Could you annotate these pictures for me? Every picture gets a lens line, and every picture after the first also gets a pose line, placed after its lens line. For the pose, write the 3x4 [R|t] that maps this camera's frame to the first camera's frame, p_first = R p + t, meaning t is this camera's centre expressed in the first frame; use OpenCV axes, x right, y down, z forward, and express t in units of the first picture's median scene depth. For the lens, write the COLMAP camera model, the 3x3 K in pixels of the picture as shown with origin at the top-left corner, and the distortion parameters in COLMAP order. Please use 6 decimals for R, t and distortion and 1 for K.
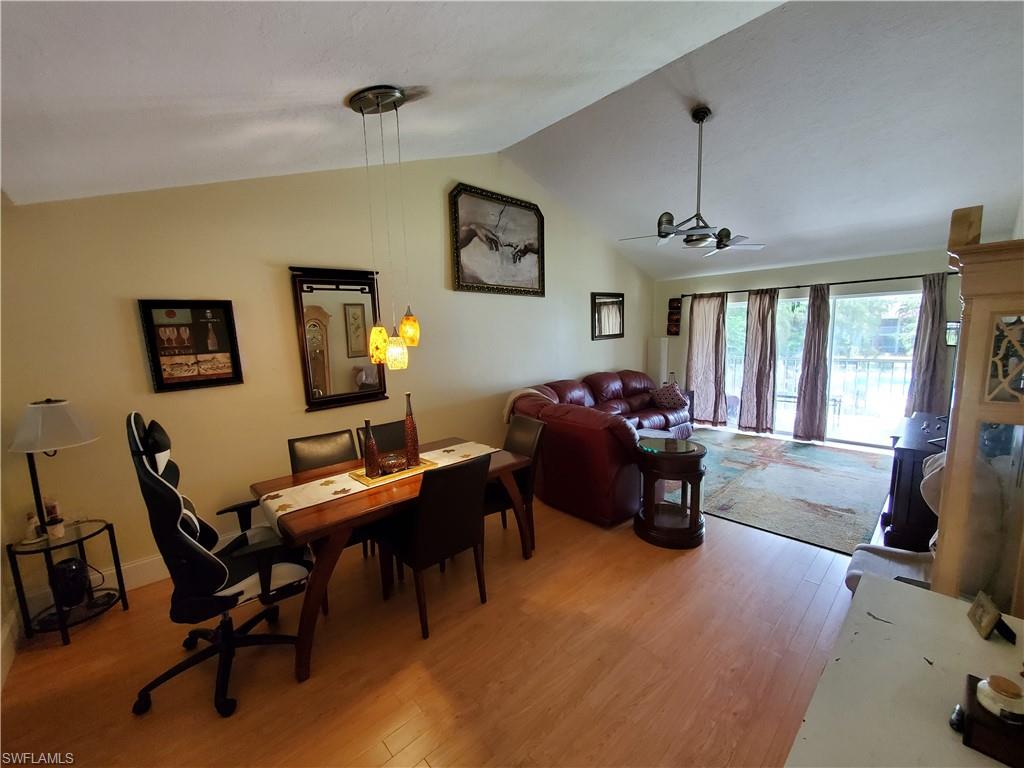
lens RADIAL K [[408.6, 0, 507.5], [0, 408.6, 386.0], [0, 0, 1]] dist [-0.001053, -0.000036]
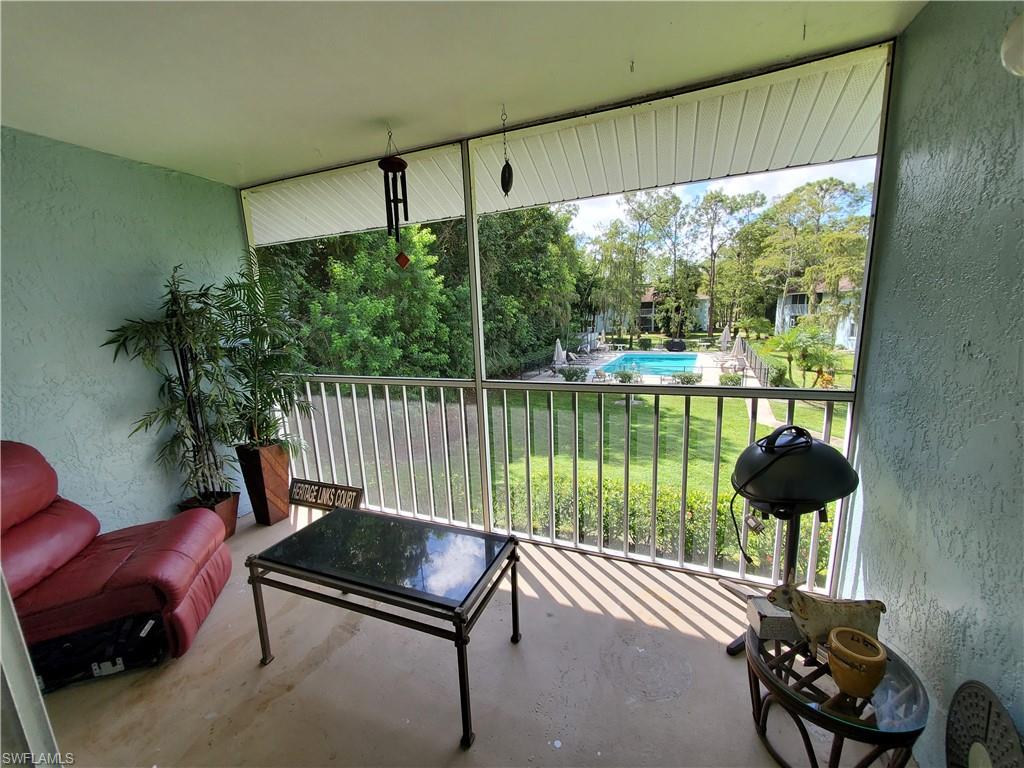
lens RADIAL K [[408.6, 0, 513.4], [0, 408.6, 384.5], [0, 0, 1]] dist [-0.001053, -0.000036]
pose [[0.906510, -0.080225, 0.414493, 0.124143], [0.064457, 0.996569, 0.051918, -0.019936], [-0.417236, -0.020347, 0.908571, 0.132919]]
